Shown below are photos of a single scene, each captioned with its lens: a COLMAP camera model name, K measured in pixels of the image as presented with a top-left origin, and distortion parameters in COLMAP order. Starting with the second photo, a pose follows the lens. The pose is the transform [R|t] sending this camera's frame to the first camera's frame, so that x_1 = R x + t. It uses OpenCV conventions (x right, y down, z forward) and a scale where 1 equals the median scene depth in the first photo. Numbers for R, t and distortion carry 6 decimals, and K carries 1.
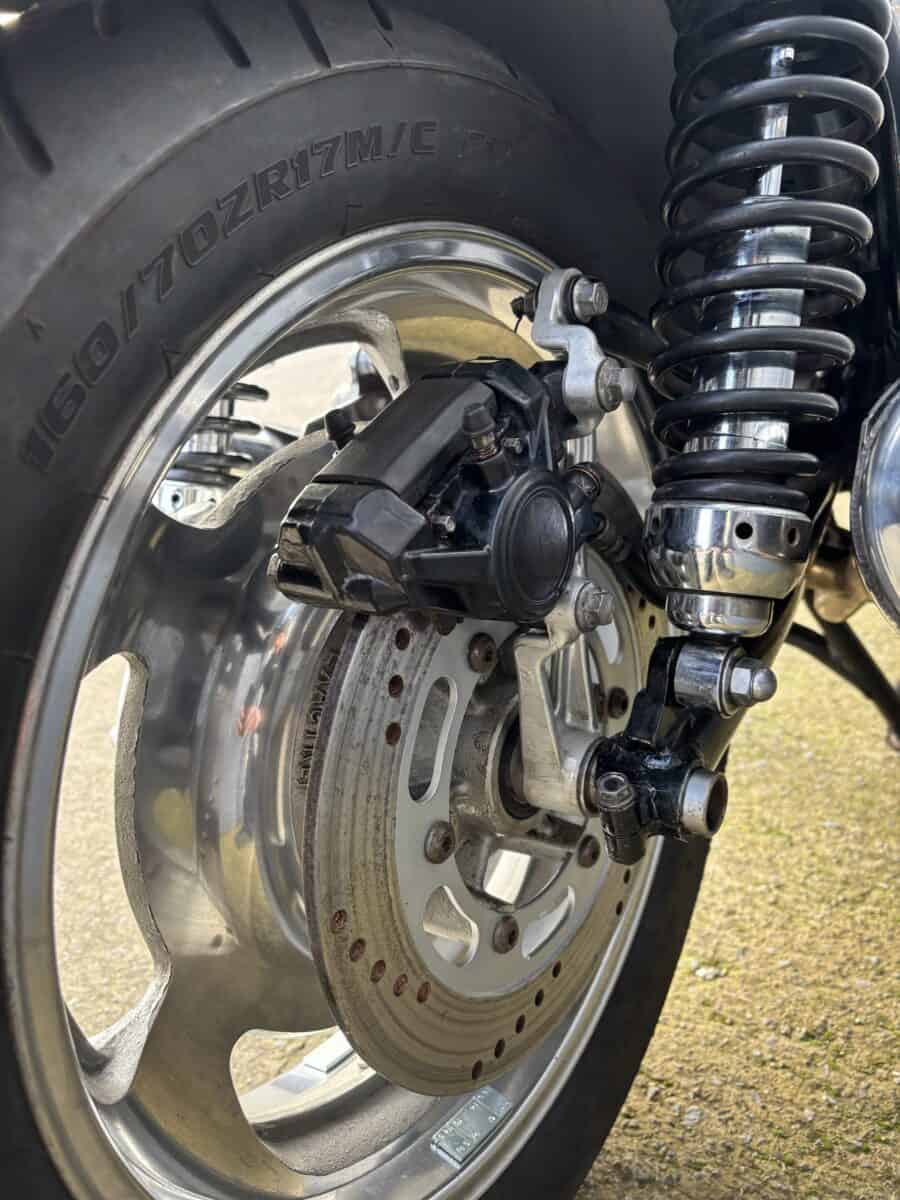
lens RADIAL K [[913.9, 0, 447.3], [0, 913.9, 598.3], [0, 0, 1]] dist [0.022141, 0.000154]
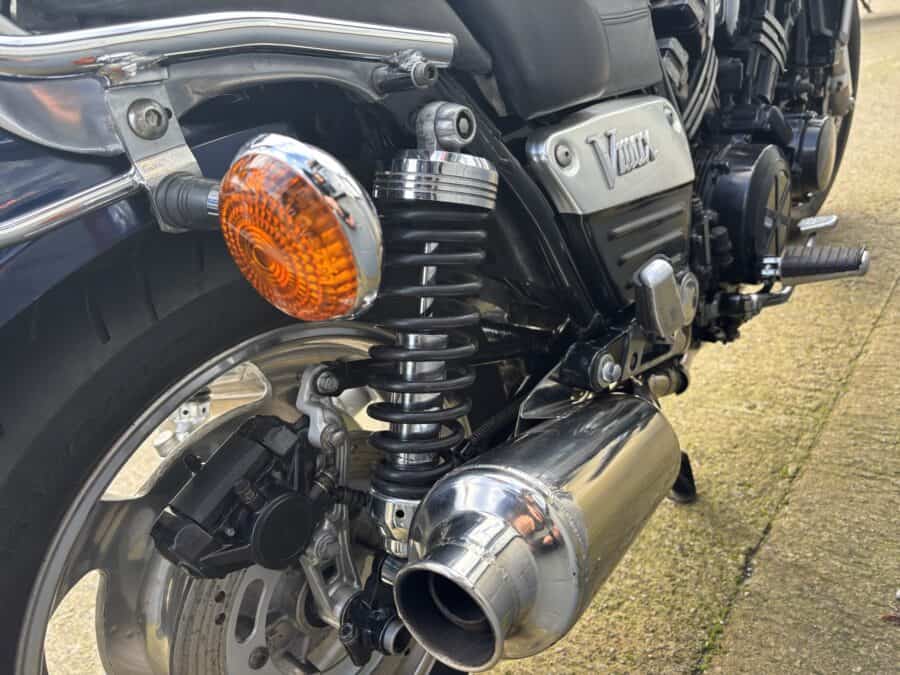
lens RADIAL K [[685.4, 0, 448.4], [0, 685.4, 335.0], [0, 0, 1]] dist [0.022141, 0.000154]
pose [[0.997295, -0.006596, -0.073206, 0.264231], [0.013901, 0.994917, 0.099731, -0.293193], [0.072177, -0.100479, 0.992318, -0.186108]]
